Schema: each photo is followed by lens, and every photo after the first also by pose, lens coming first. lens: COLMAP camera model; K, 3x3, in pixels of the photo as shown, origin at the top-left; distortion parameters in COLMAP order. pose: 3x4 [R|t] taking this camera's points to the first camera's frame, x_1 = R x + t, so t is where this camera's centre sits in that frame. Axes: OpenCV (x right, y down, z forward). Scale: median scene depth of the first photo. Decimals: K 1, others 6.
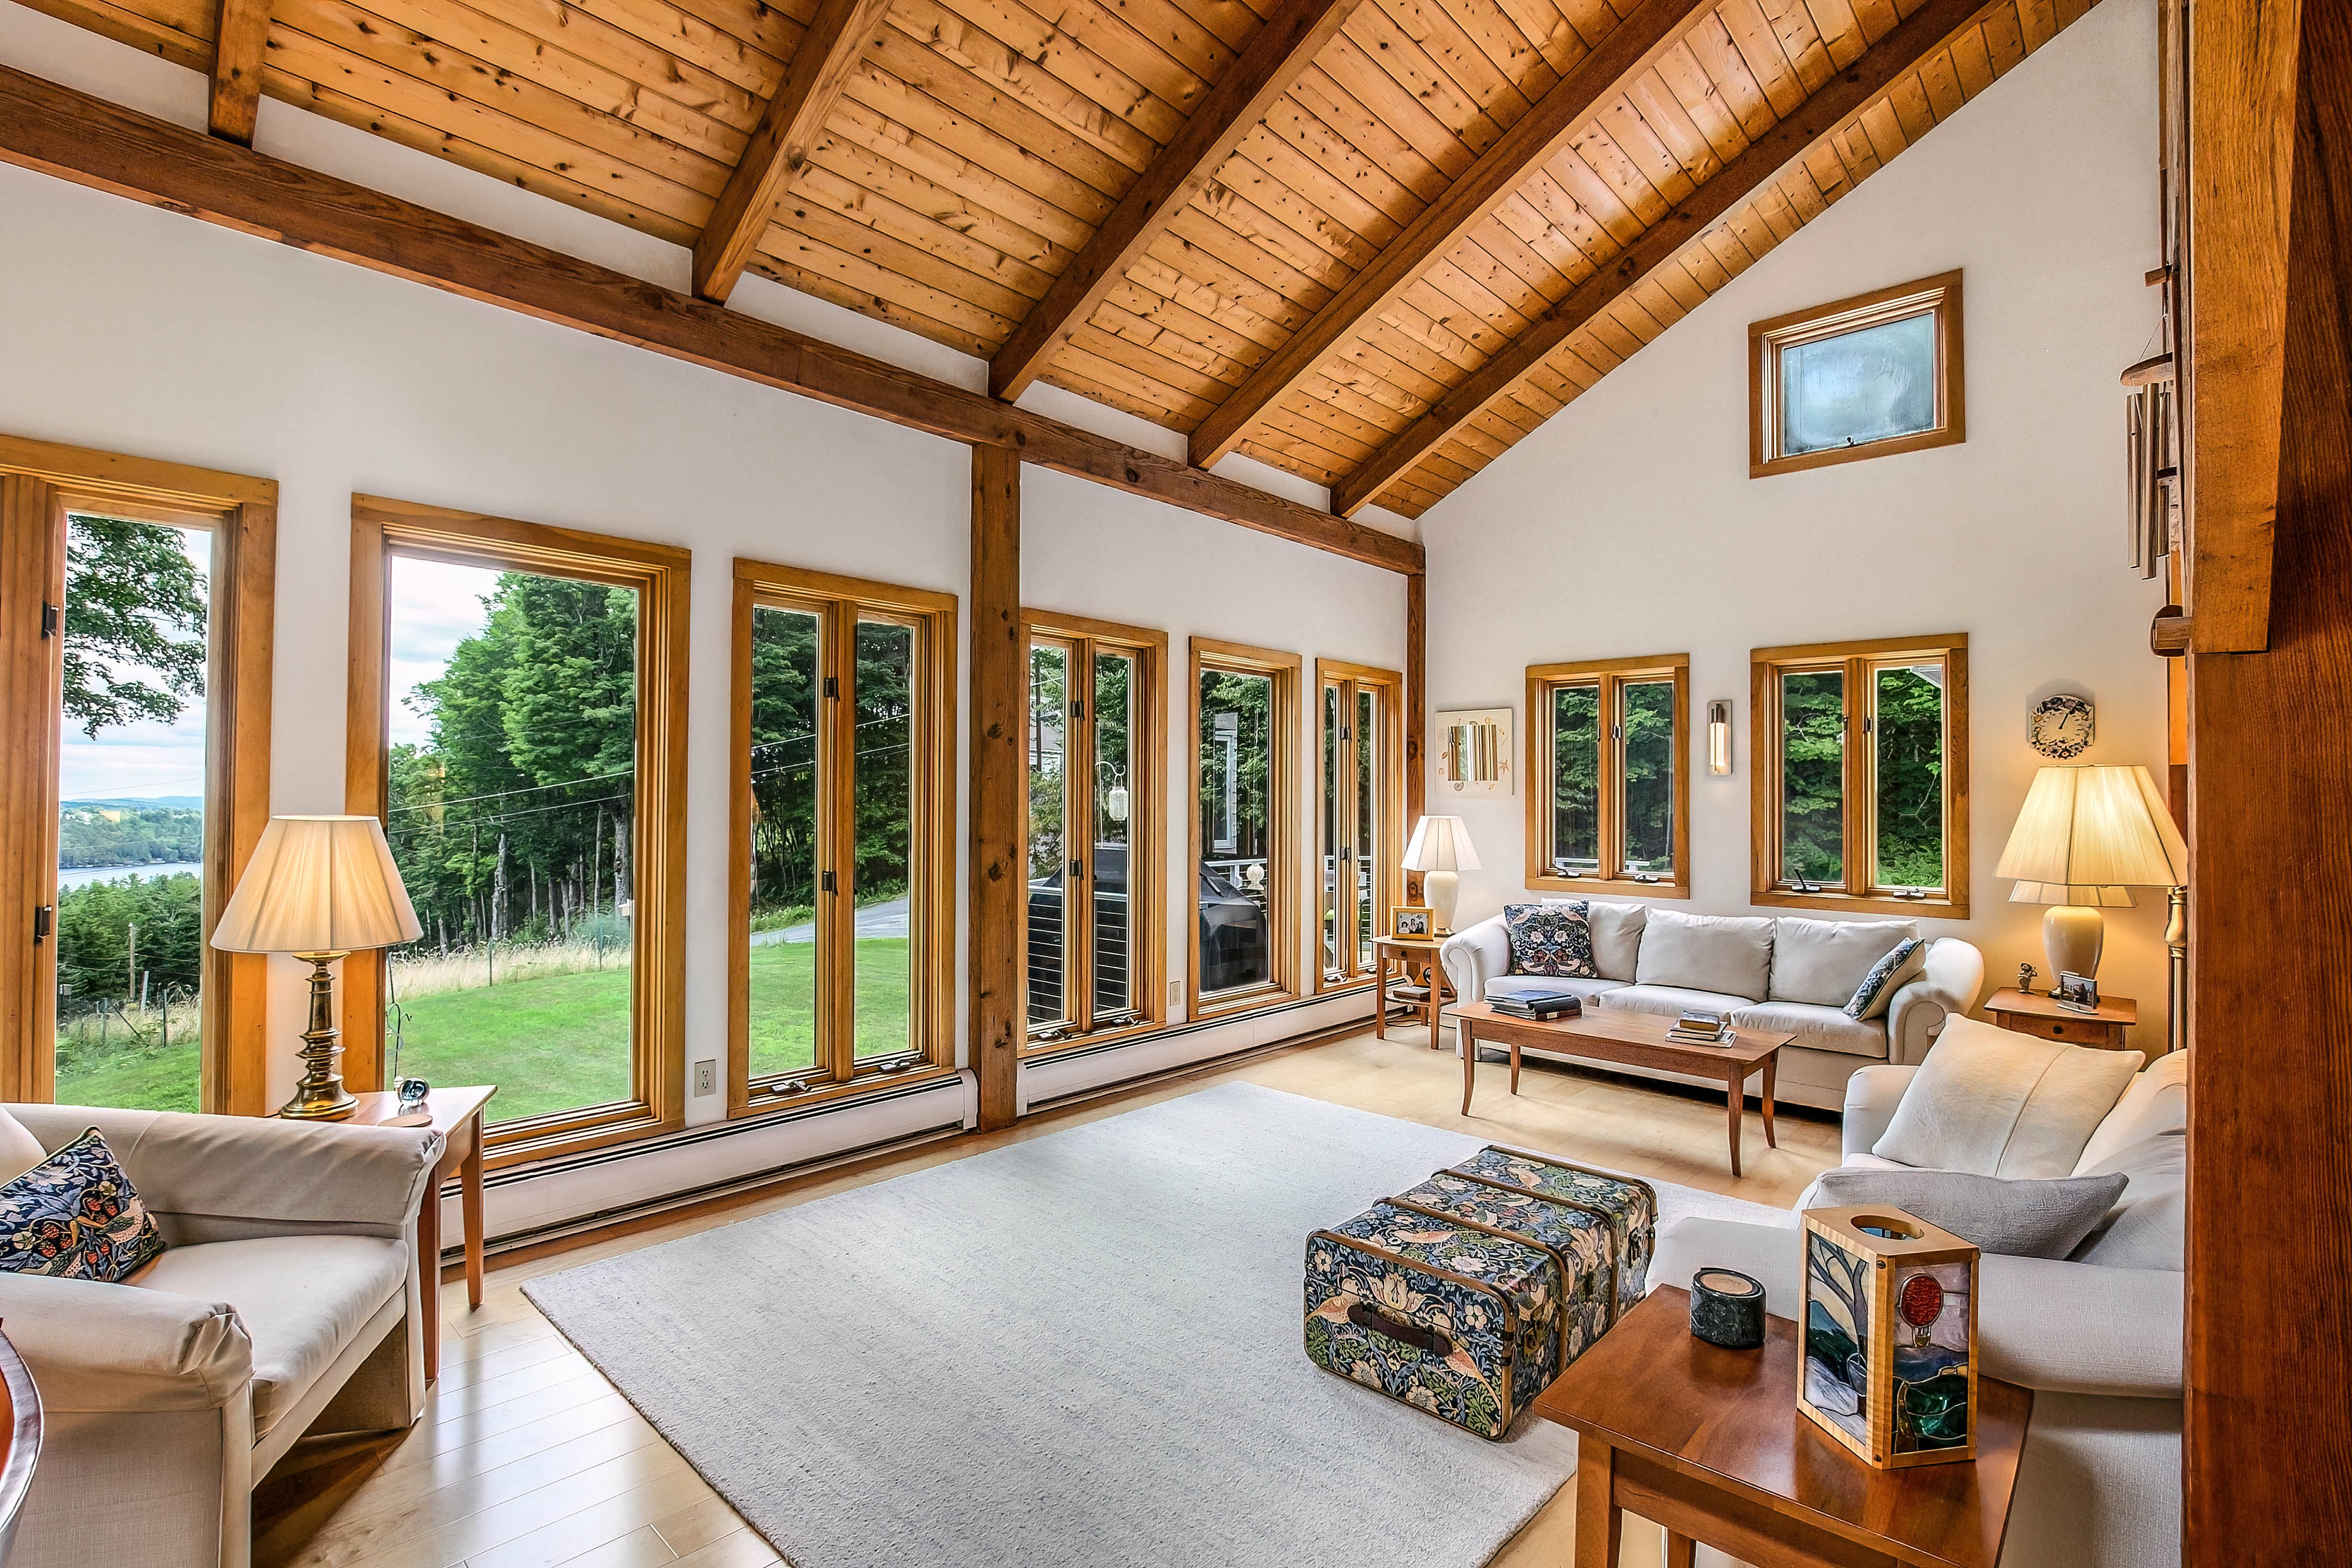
lens RADIAL K [[1070.7, 0, 1173.6], [0, 1070.7, 791.9], [0, 0, 1]] dist [-0.011197, 0.001888]
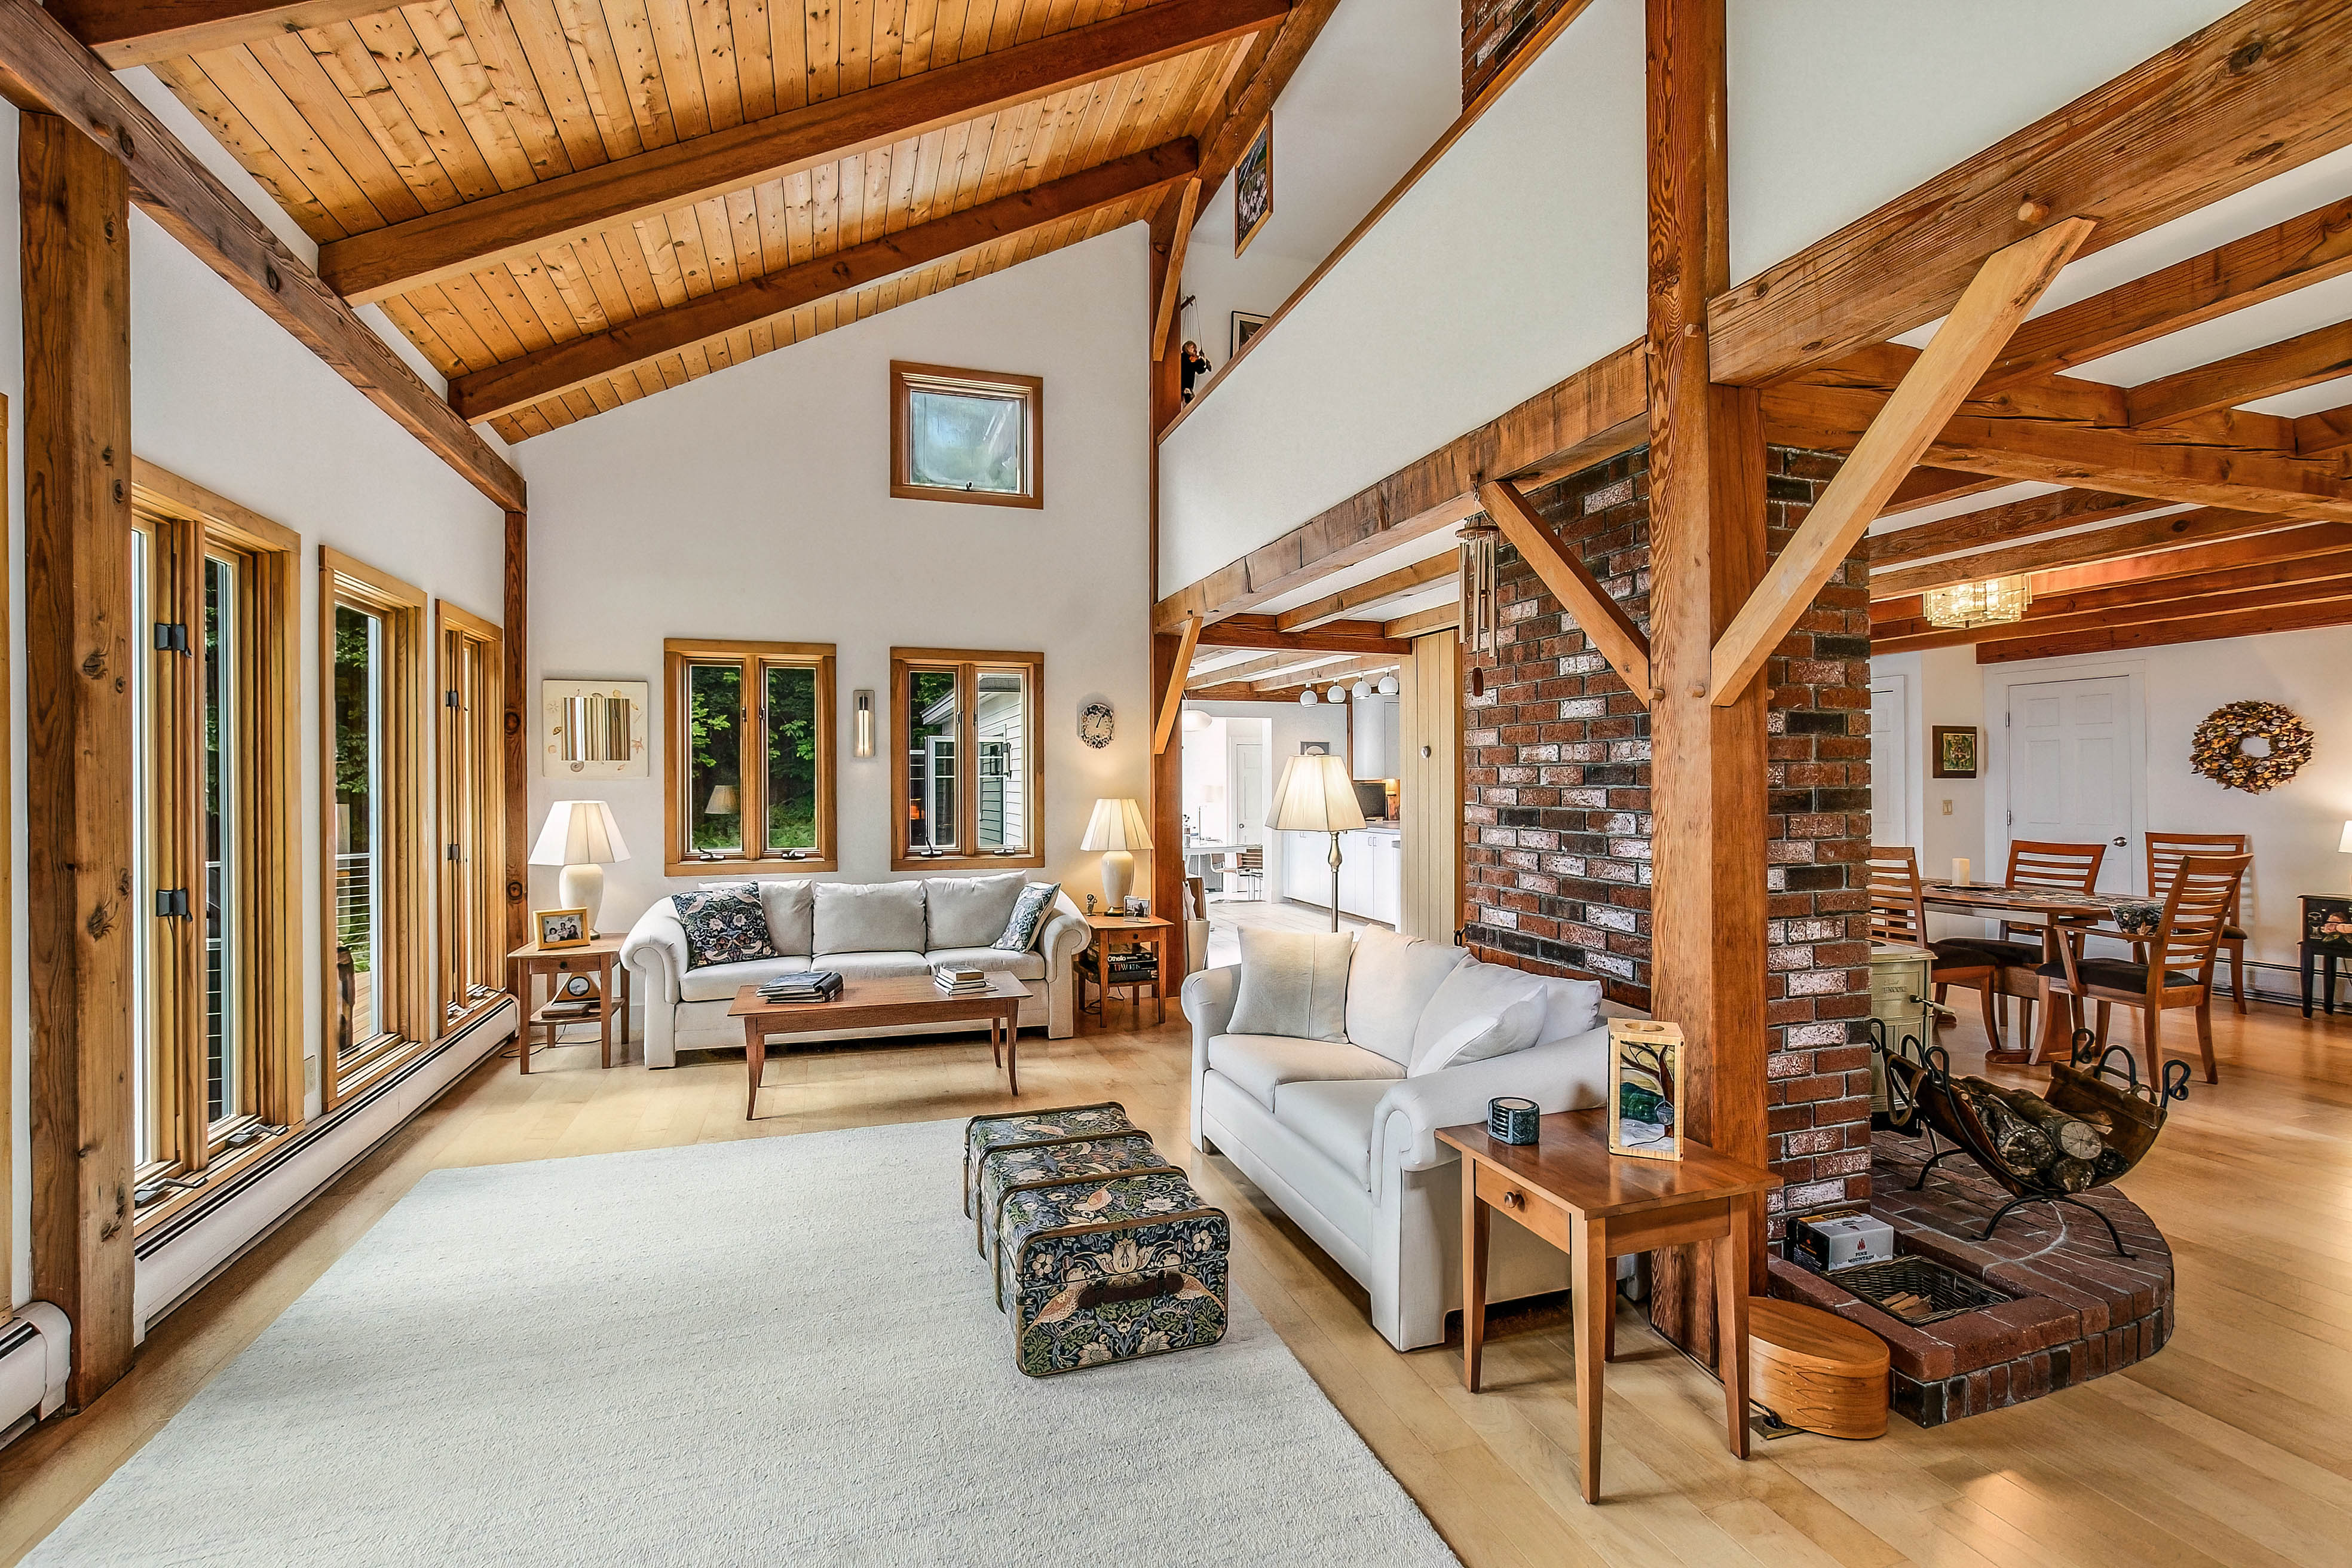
lens RADIAL K [[1019.8, 0, 1176.0], [0, 1019.8, 784.0], [0, 0, 1]] dist [-0.004792, 0.000557]
pose [[0.490903, -0.012334, 0.871127, -0.284912], [0.002509, 0.999916, 0.012744, -0.000652], [-0.871211, -0.004070, 0.490892, 0.218103]]
